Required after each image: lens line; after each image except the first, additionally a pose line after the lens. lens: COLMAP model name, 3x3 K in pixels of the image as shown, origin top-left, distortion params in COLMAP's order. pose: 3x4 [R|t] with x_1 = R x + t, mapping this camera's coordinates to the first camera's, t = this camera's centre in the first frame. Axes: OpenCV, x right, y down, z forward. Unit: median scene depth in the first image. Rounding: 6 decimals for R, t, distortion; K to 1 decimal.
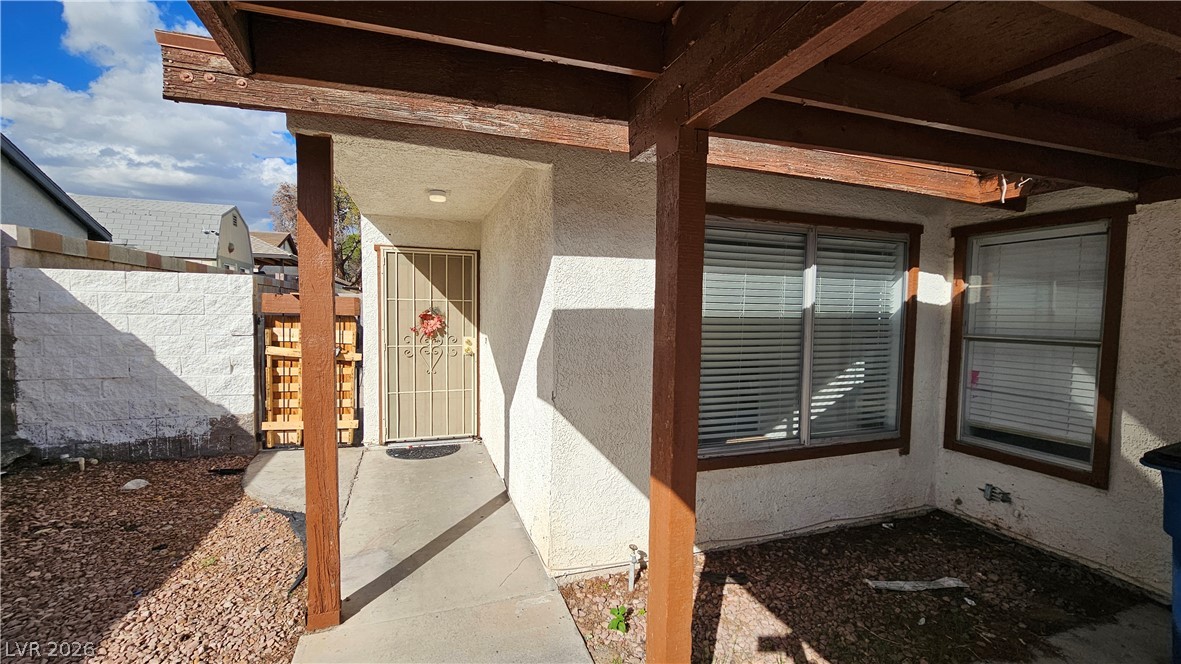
lens RADIAL K [[483.2, 0, 587.2], [0, 483.2, 335.3], [0, 0, 1]] dist [-0.002332, -0.000719]
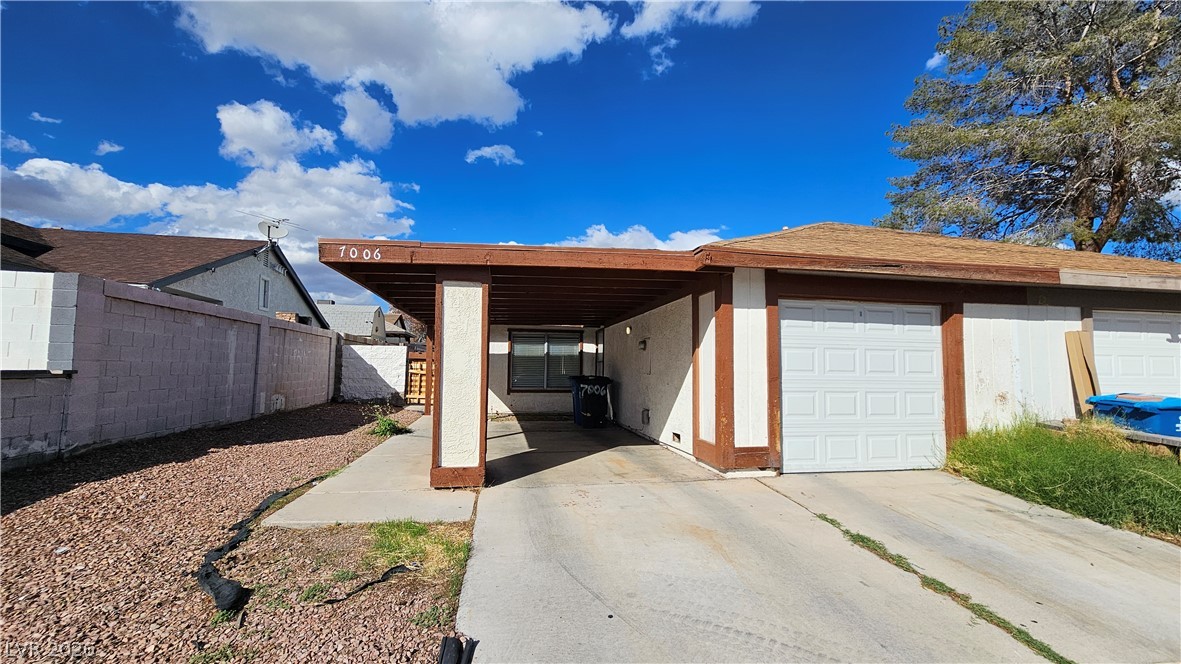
lens RADIAL K [[483.2, 0, 594.6], [0, 483.2, 330.5], [0, 0, 1]] dist [-0.002332, -0.000719]
pose [[0.990469, -0.020386, -0.136215, 0.828073], [0.002702, 0.991672, -0.128764, 0.159252], [0.137706, 0.127169, 0.982276, -1.689267]]
